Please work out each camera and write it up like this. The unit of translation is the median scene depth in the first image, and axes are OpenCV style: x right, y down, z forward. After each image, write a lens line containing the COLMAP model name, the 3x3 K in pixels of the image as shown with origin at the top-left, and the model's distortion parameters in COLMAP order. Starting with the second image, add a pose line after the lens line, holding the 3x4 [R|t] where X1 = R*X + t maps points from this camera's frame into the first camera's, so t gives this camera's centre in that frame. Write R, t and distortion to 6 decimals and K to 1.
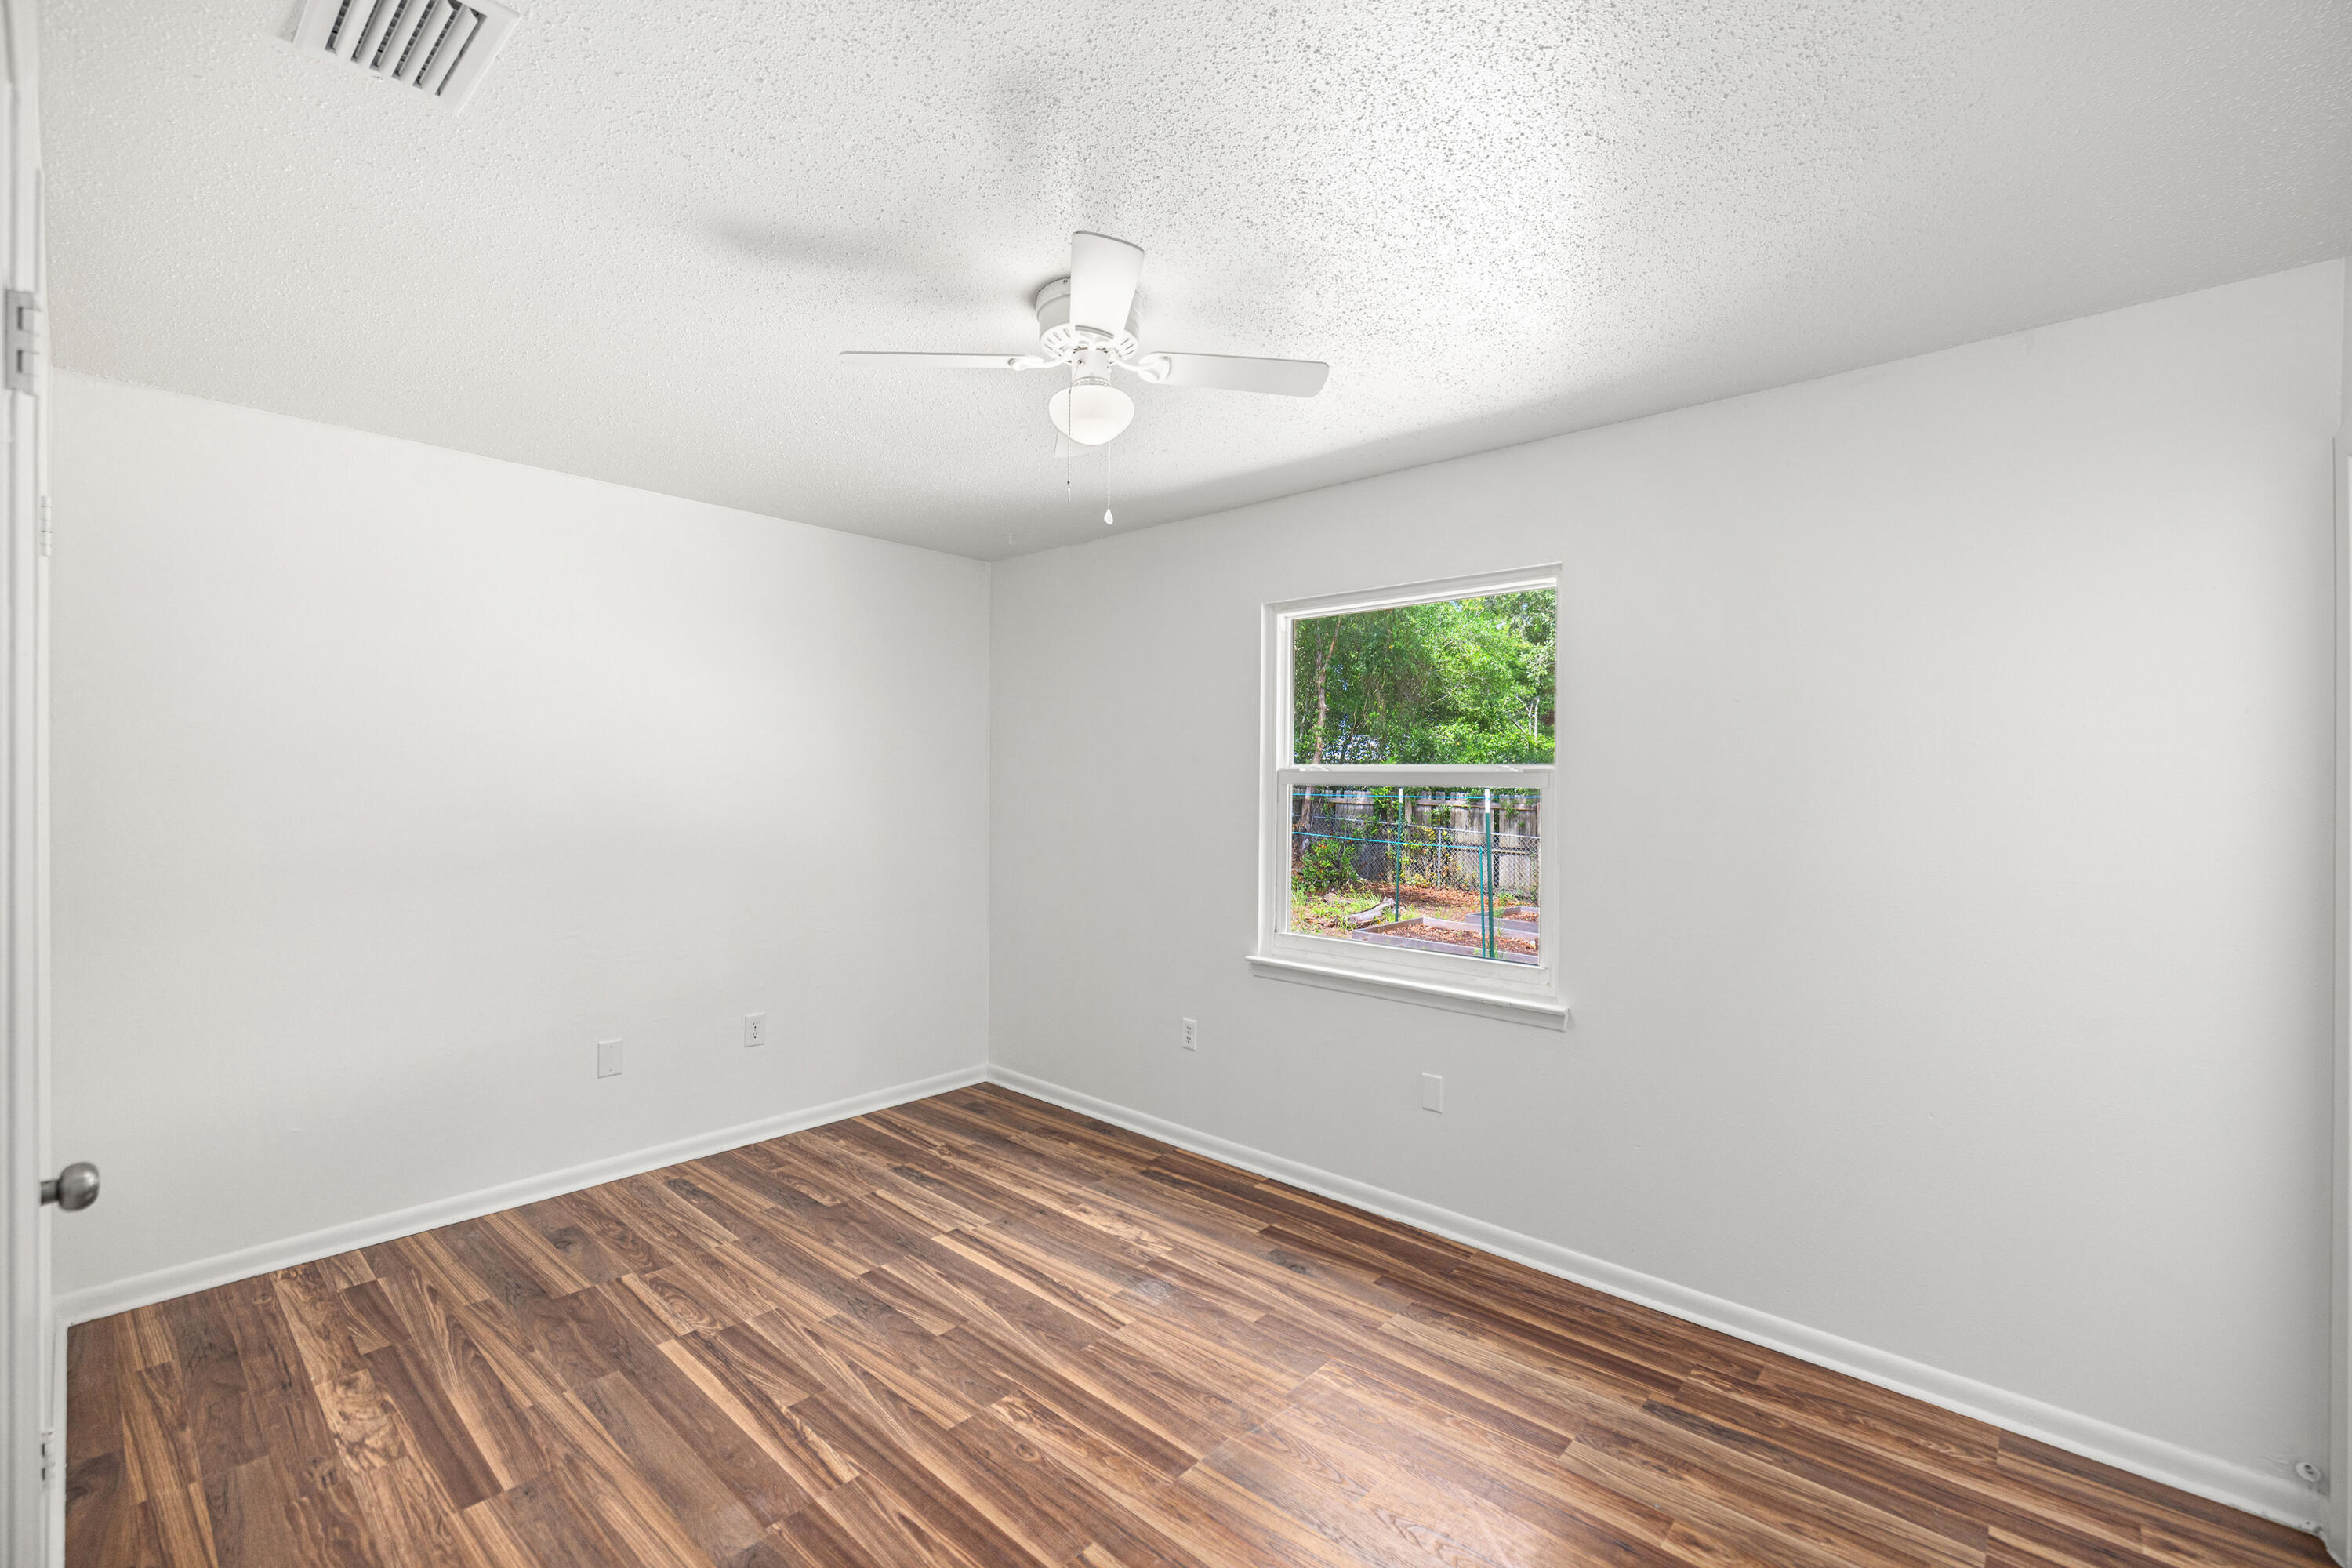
lens RADIAL K [[1002.6, 0, 1149.4], [0, 1002.6, 775.2], [0, 0, 1]] dist [0.003368, -0.000185]
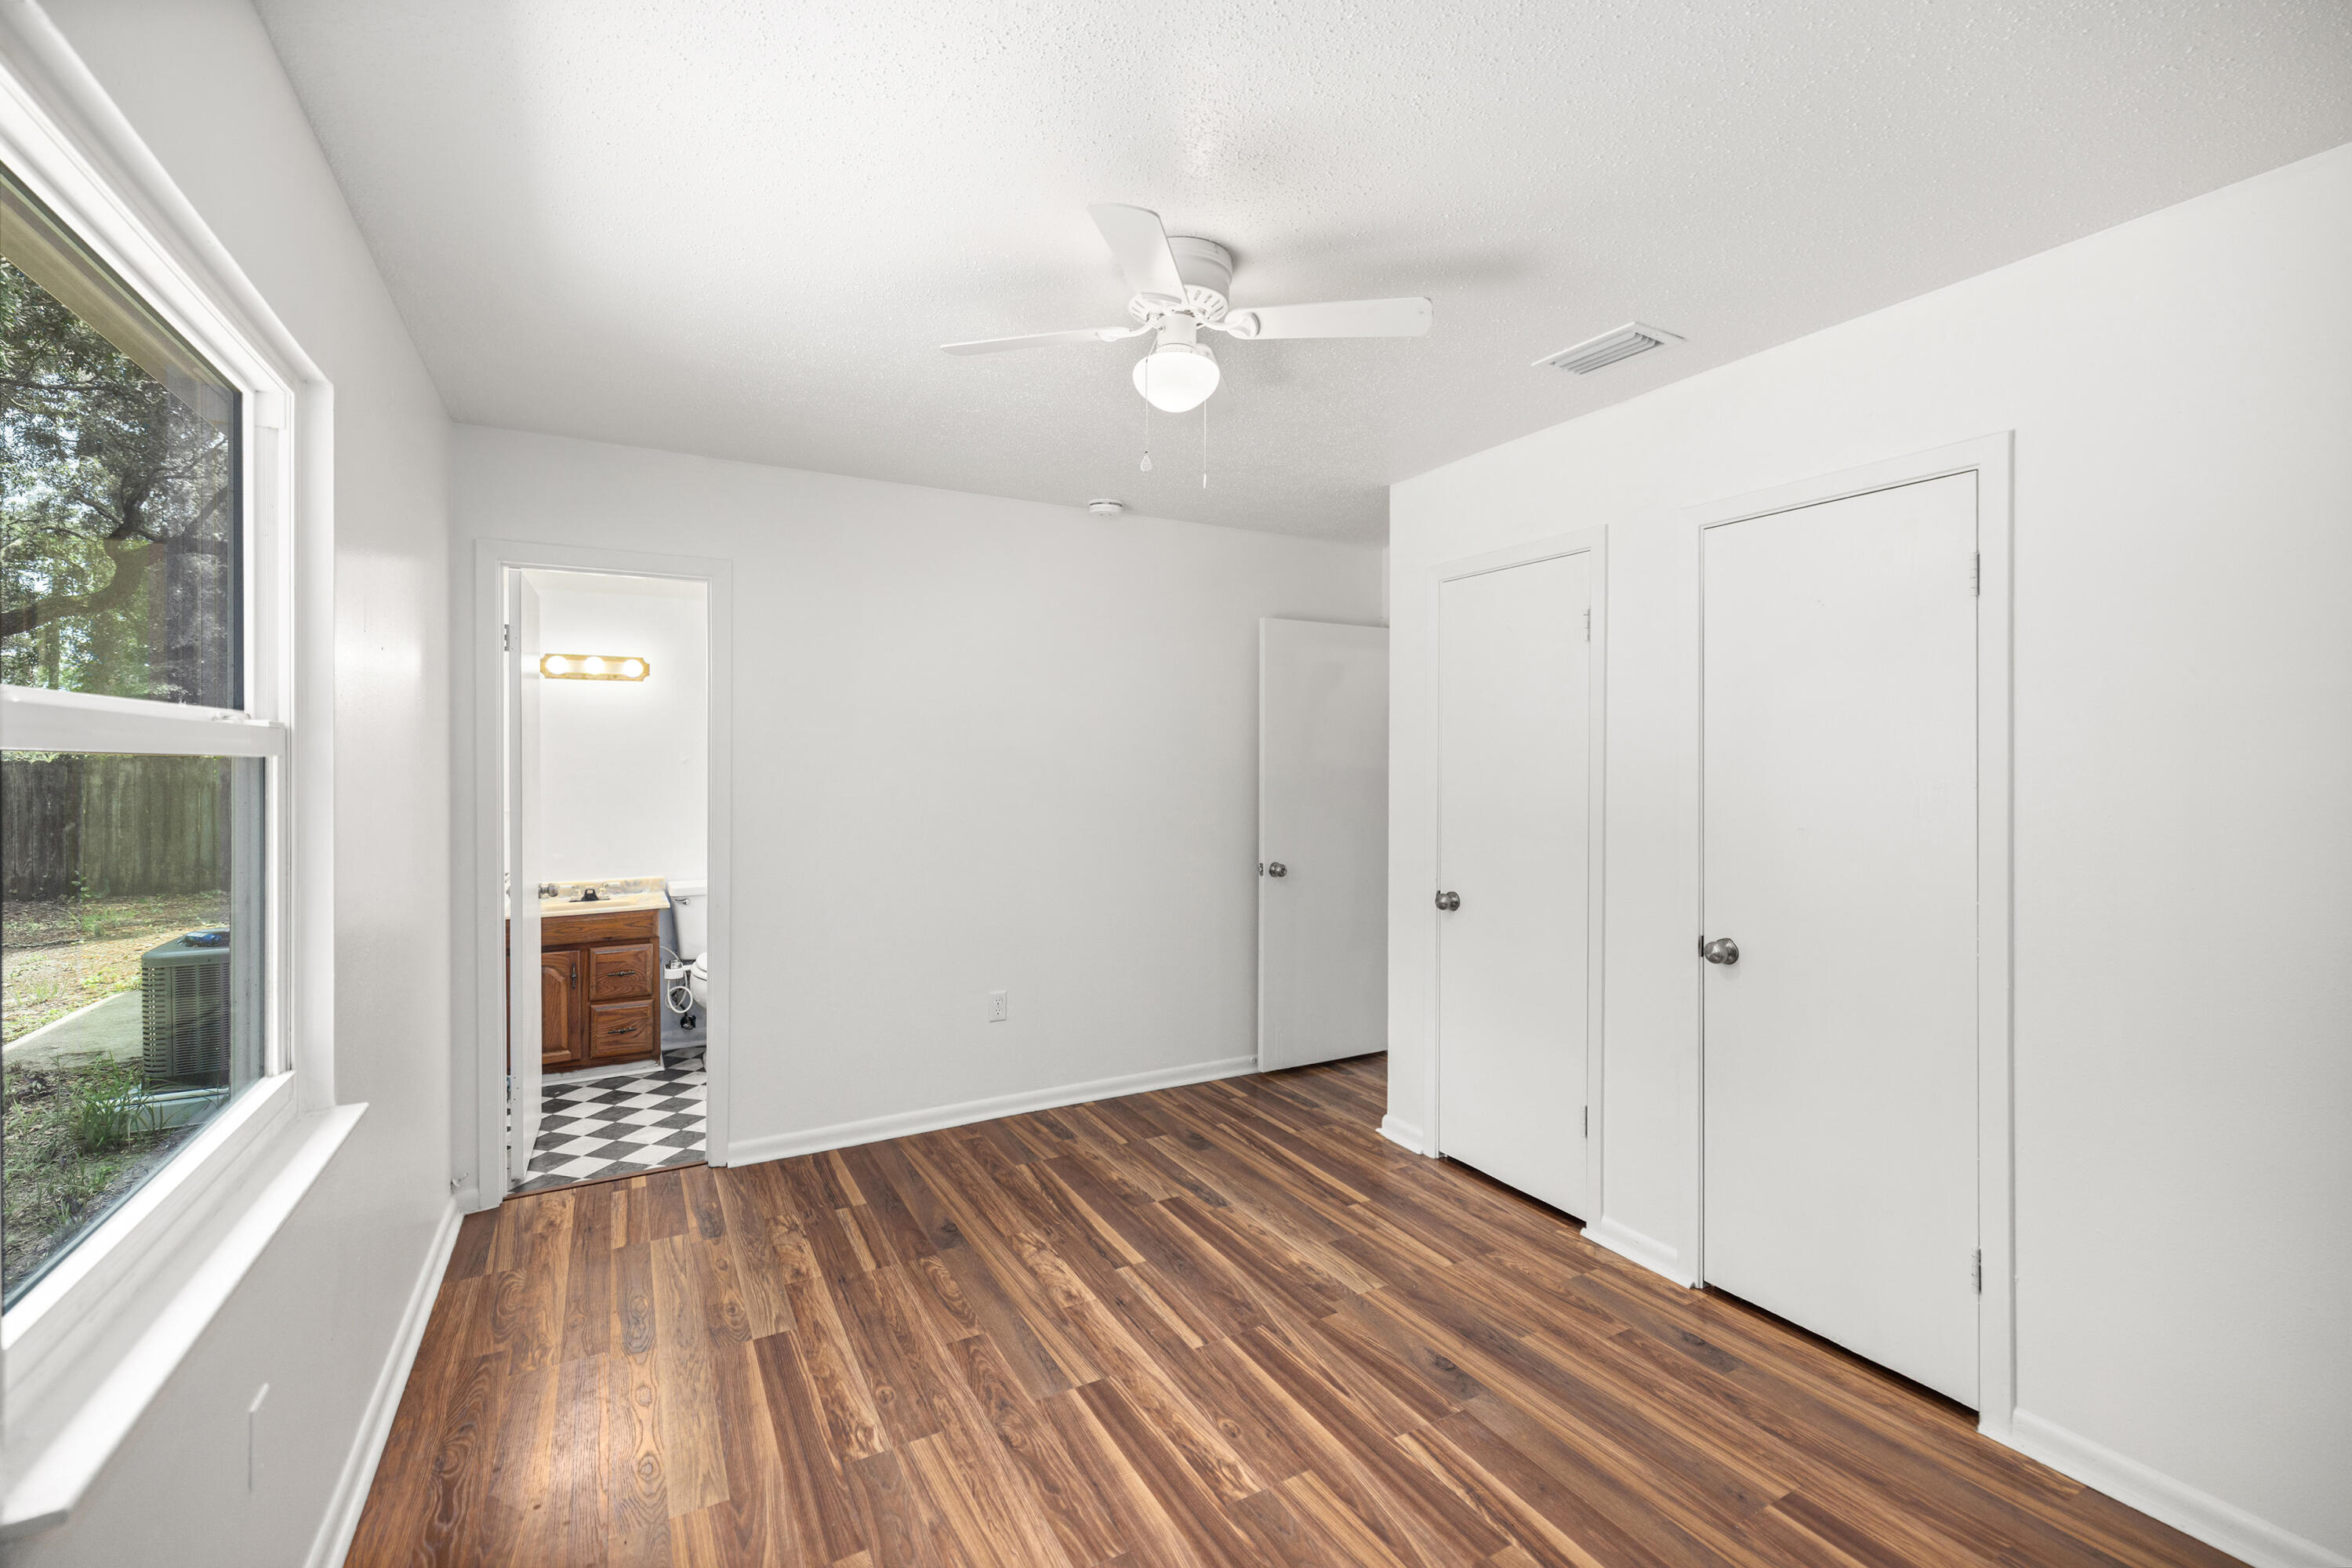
lens RADIAL K [[1002.6, 0, 1149.4], [0, 1002.6, 775.2], [0, 0, 1]] dist [0.003368, -0.000185]
pose [[-0.944612, -0.015646, 0.327815, -0.360109], [-0.012122, 0.999845, 0.012790, 0.013042], [-0.327964, 0.008108, -0.944655, 1.946207]]
